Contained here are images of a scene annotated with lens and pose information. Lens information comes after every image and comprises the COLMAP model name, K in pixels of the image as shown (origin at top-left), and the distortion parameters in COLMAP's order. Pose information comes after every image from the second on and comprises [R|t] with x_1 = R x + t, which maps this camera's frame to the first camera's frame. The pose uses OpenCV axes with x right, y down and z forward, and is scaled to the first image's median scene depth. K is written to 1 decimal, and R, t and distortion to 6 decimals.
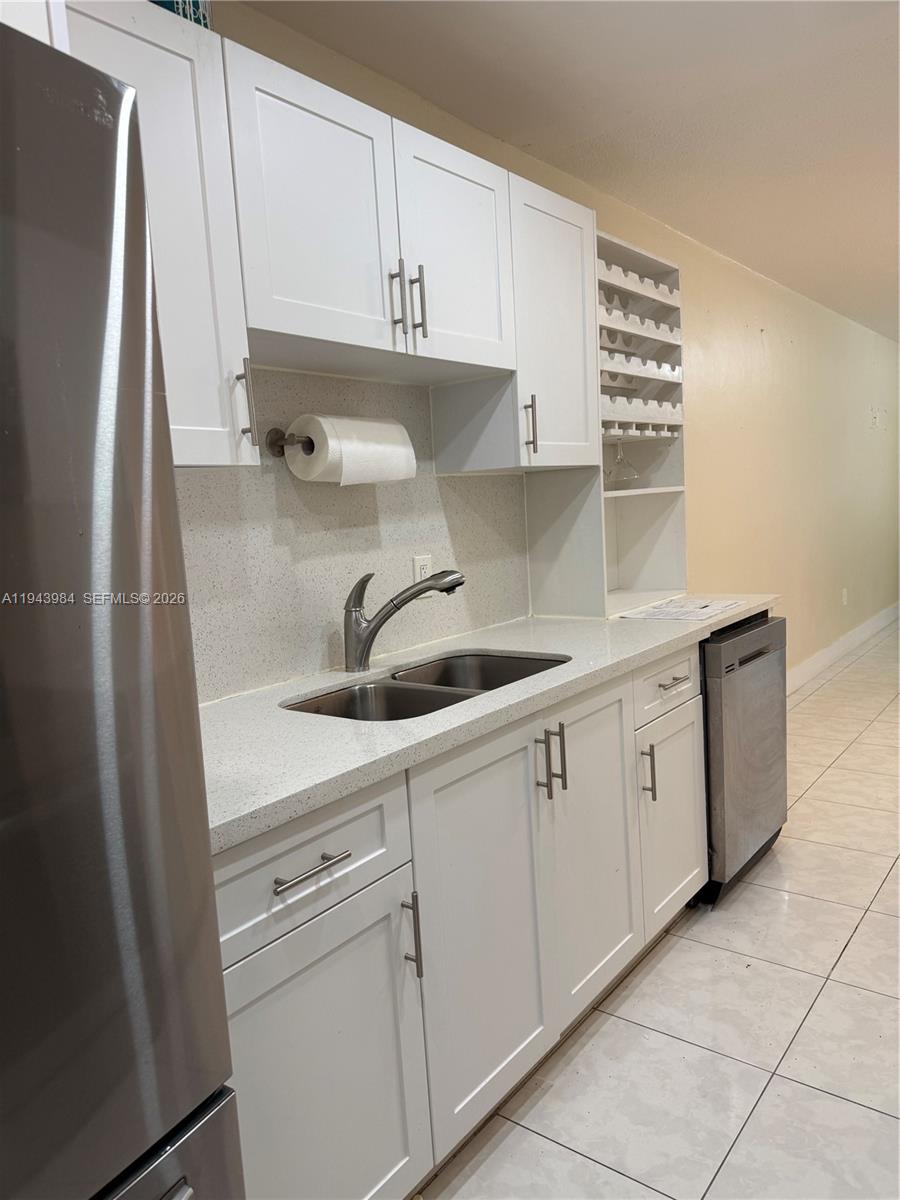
lens RADIAL K [[855.7, 0, 446.8], [0, 855.7, 614.8], [0, 0, 1]] dist [0.070673, -0.069381]
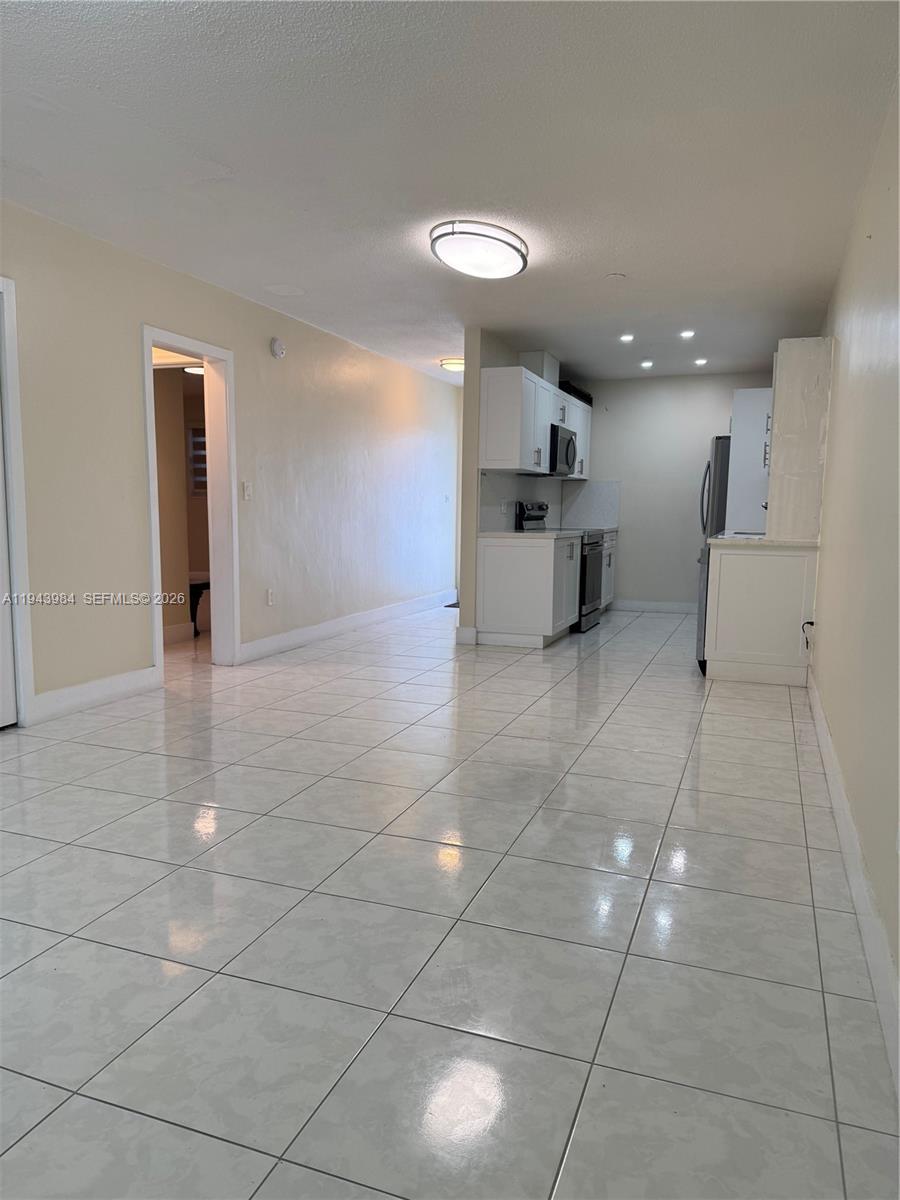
lens RADIAL K [[838.5, 0, 429.8], [0, 838.5, 618.9], [0, 0, 1]] dist [0.053946, -0.065962]
pose [[-0.961105, 0.084147, -0.263051, 1.870182], [0.009834, 0.962277, 0.271894, -0.451815], [0.276007, 0.258731, -0.925677, 3.303982]]
